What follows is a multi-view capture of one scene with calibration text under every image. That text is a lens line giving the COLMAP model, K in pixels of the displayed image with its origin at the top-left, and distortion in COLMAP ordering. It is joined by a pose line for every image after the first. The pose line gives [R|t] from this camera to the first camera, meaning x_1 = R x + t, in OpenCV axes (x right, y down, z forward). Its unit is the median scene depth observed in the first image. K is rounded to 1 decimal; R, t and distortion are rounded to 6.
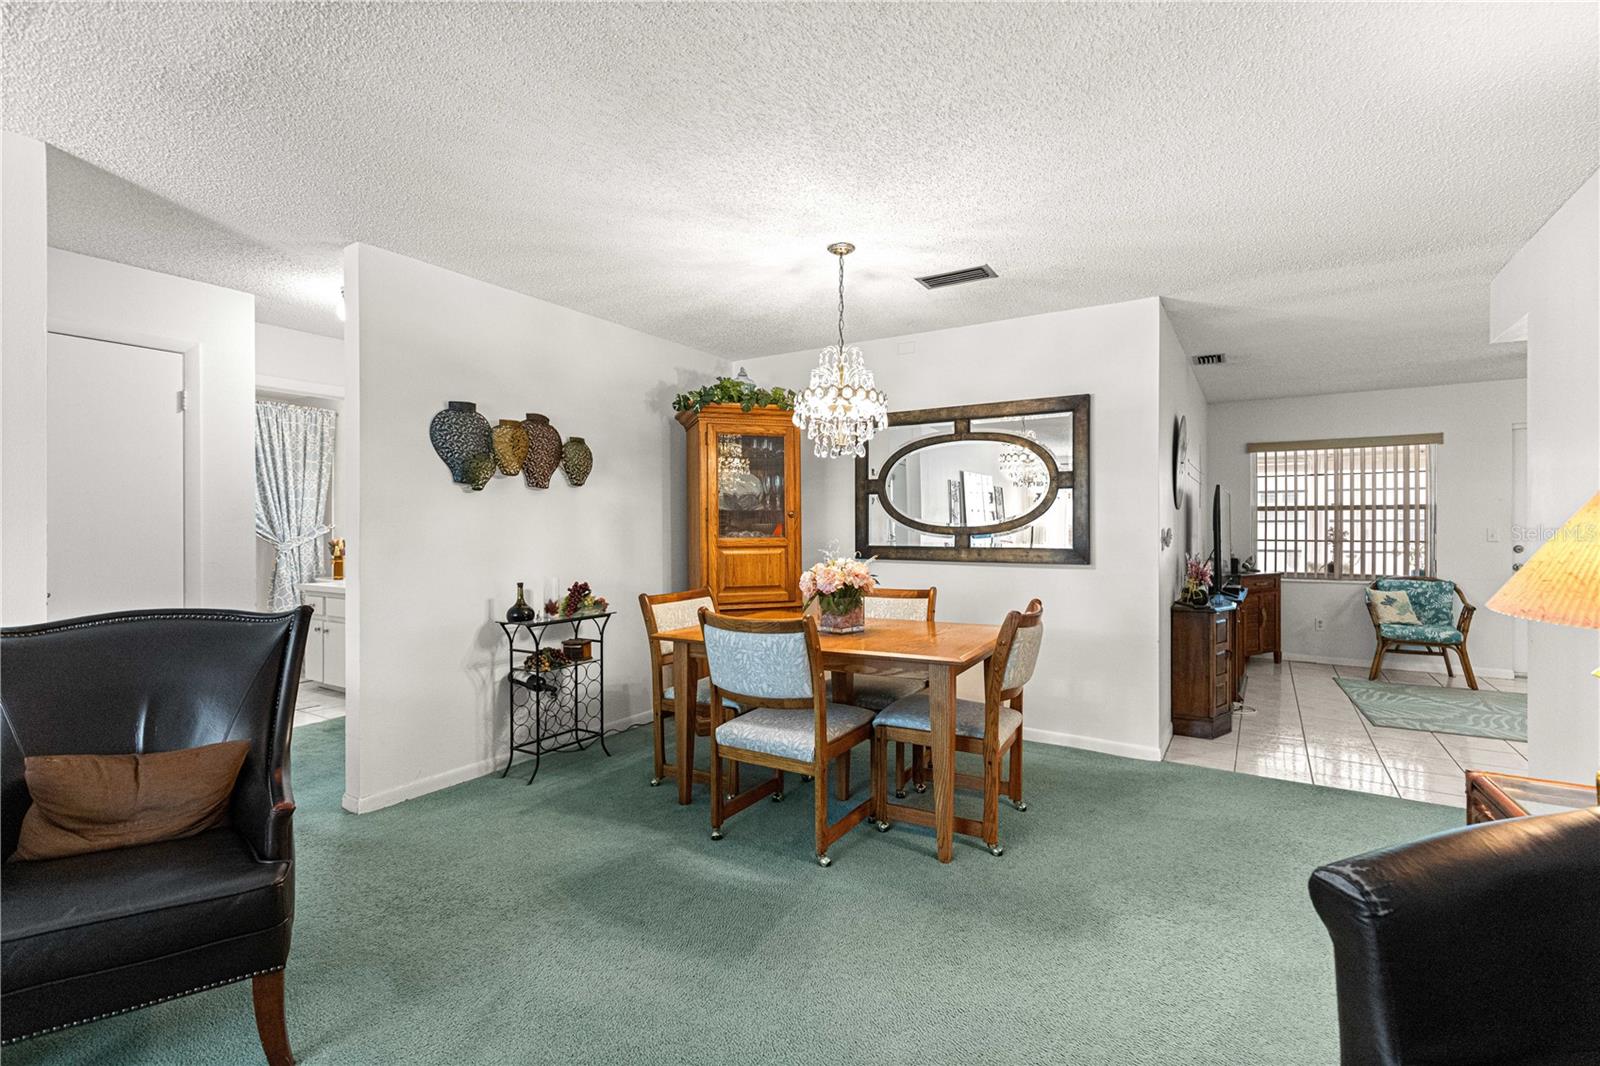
lens RADIAL K [[714.9, 0, 812.6], [0, 714.9, 528.3], [0, 0, 1]] dist [0.001052, -0.000002]
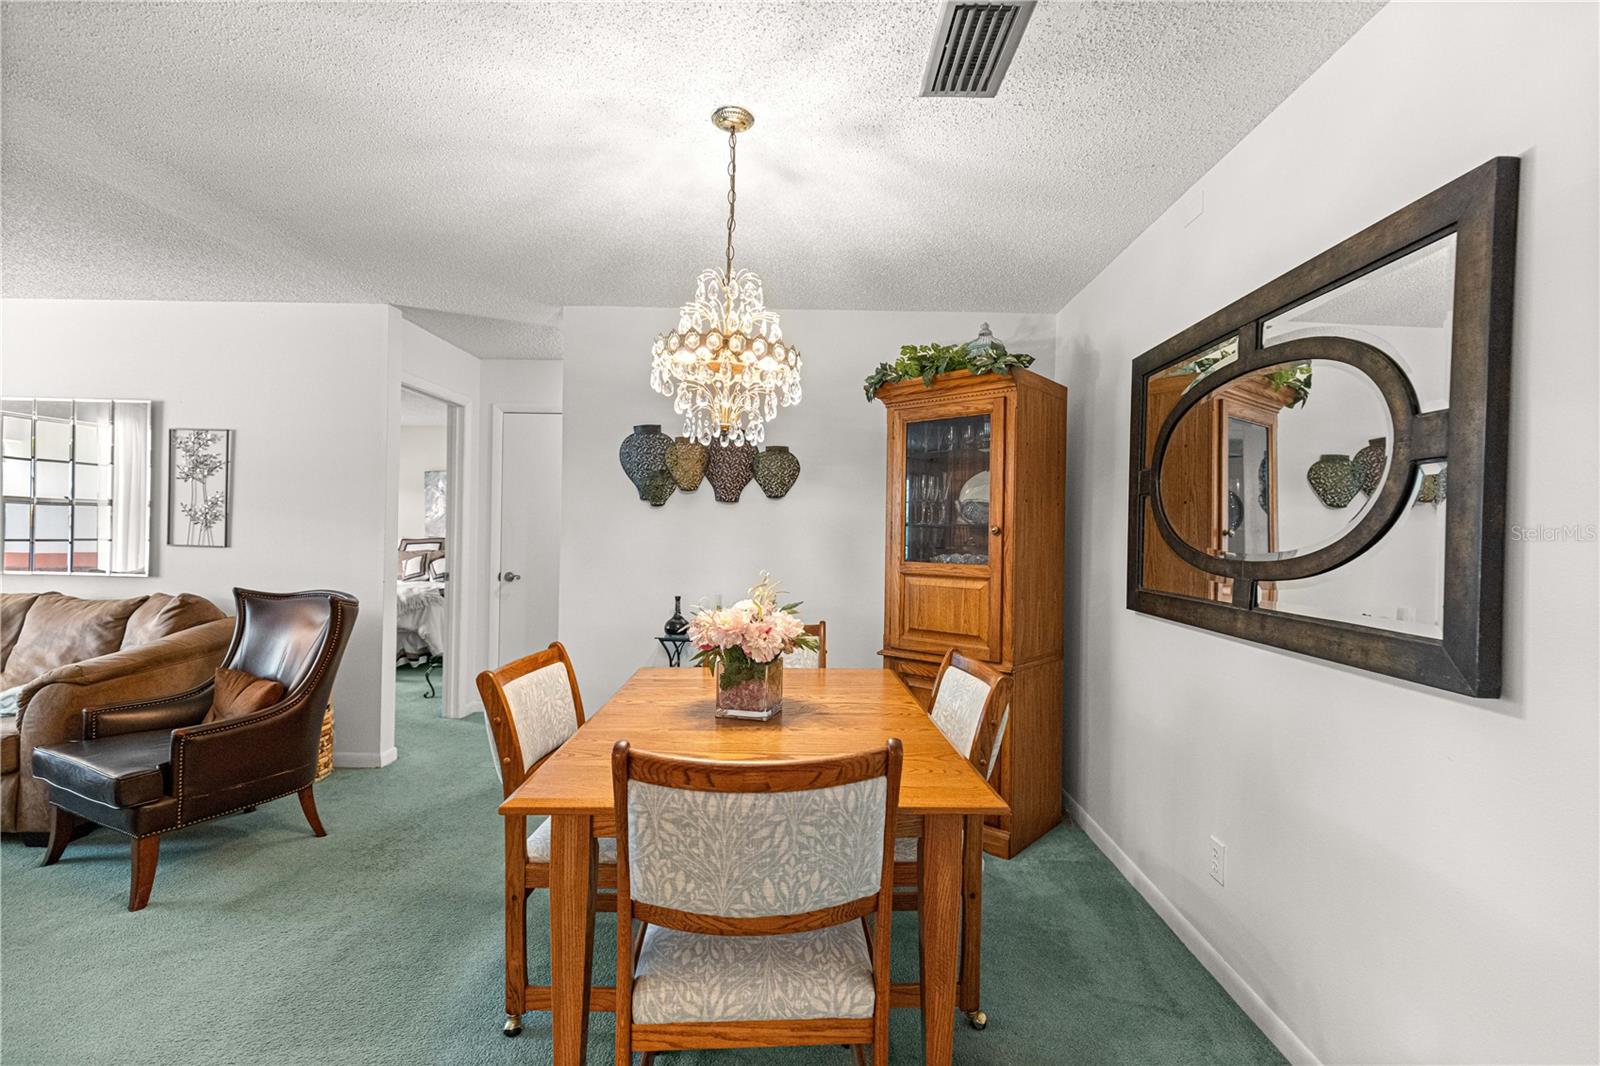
lens RADIAL K [[711.6, 0, 806.5], [0, 711.6, 540.8], [0, 0, 1]] dist [0.006232, -0.000240]
pose [[0.519517, 0.021037, -0.854201, 0.496019], [-0.018176, 0.999743, 0.013567, -0.018373], [0.854267, 0.008478, 0.519766, 0.571834]]
